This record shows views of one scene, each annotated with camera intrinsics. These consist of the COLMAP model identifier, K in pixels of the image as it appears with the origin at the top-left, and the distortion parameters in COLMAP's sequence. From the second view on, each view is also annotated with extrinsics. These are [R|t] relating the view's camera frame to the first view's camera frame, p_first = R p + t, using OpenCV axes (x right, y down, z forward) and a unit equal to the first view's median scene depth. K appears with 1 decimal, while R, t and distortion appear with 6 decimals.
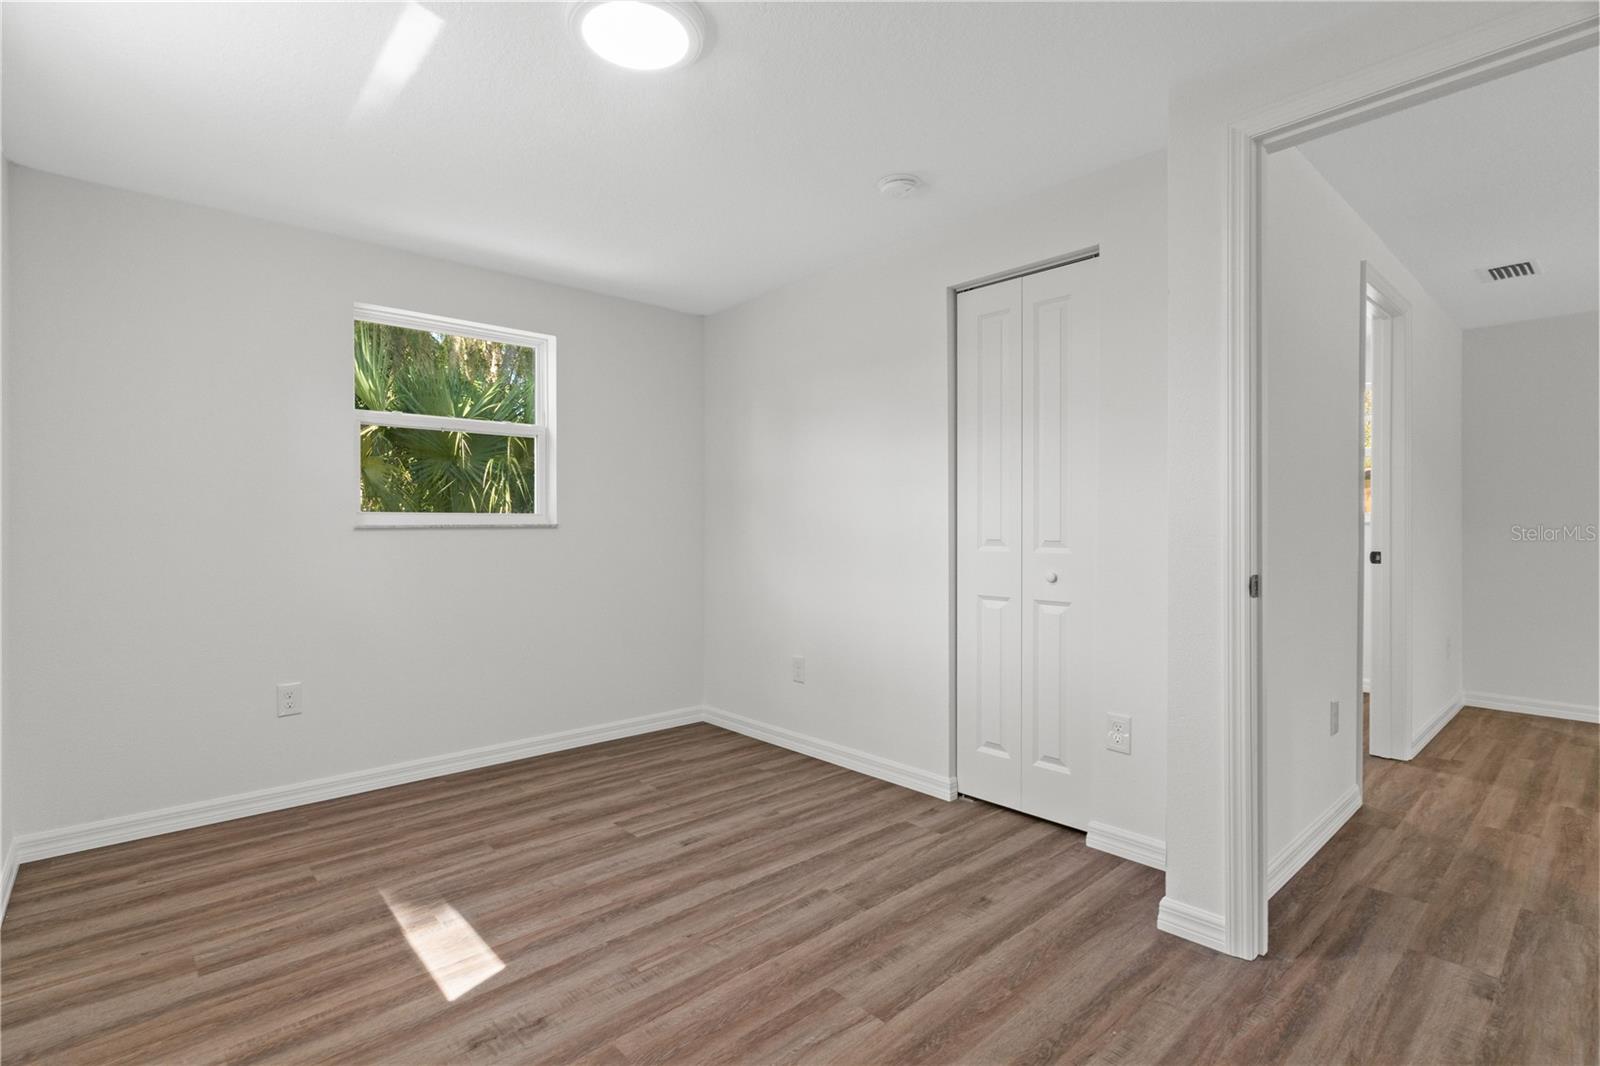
lens RADIAL K [[771.5, 0, 803.0], [0, 771.5, 527.4], [0, 0, 1]] dist [0.005083, -0.001386]
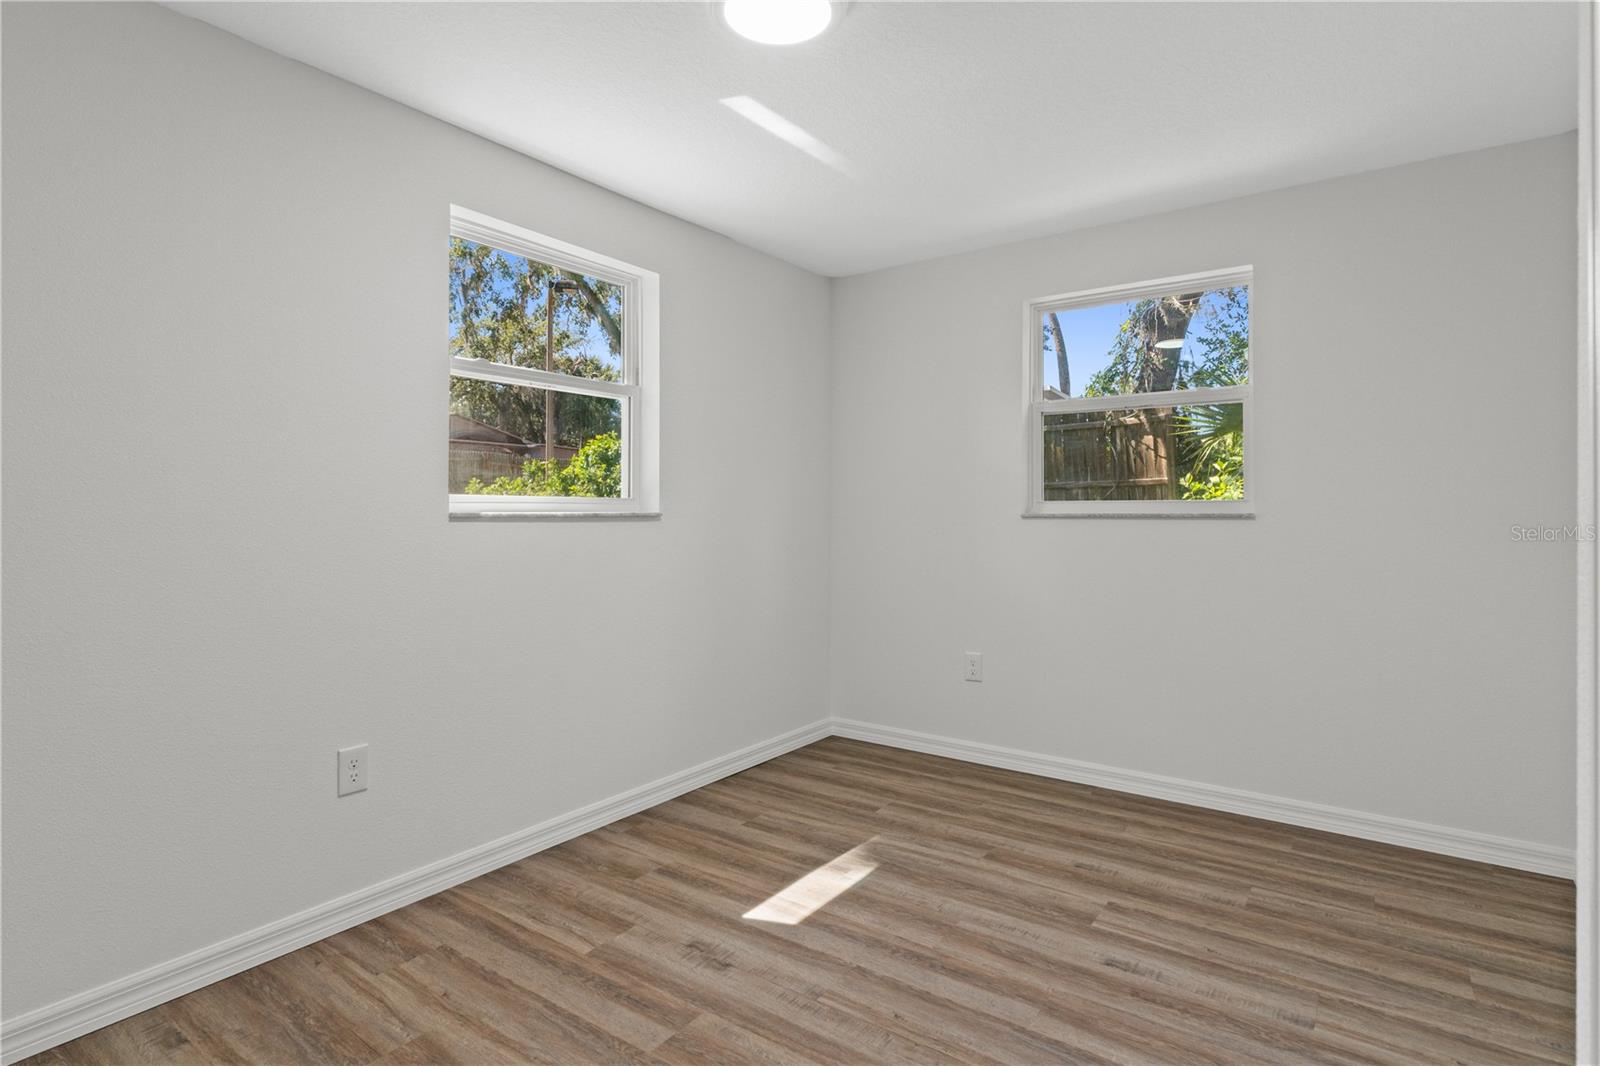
lens RADIAL K [[824.2, 0, 764.5], [0, 824.2, 497.7], [0, 0, 1]] dist [0.002804, 0.000001]
pose [[0.180761, -0.014698, -0.983417, 0.552397], [-0.004360, 0.999867, -0.015745, -0.006985], [0.983517, 0.007134, 0.180673, 0.551408]]
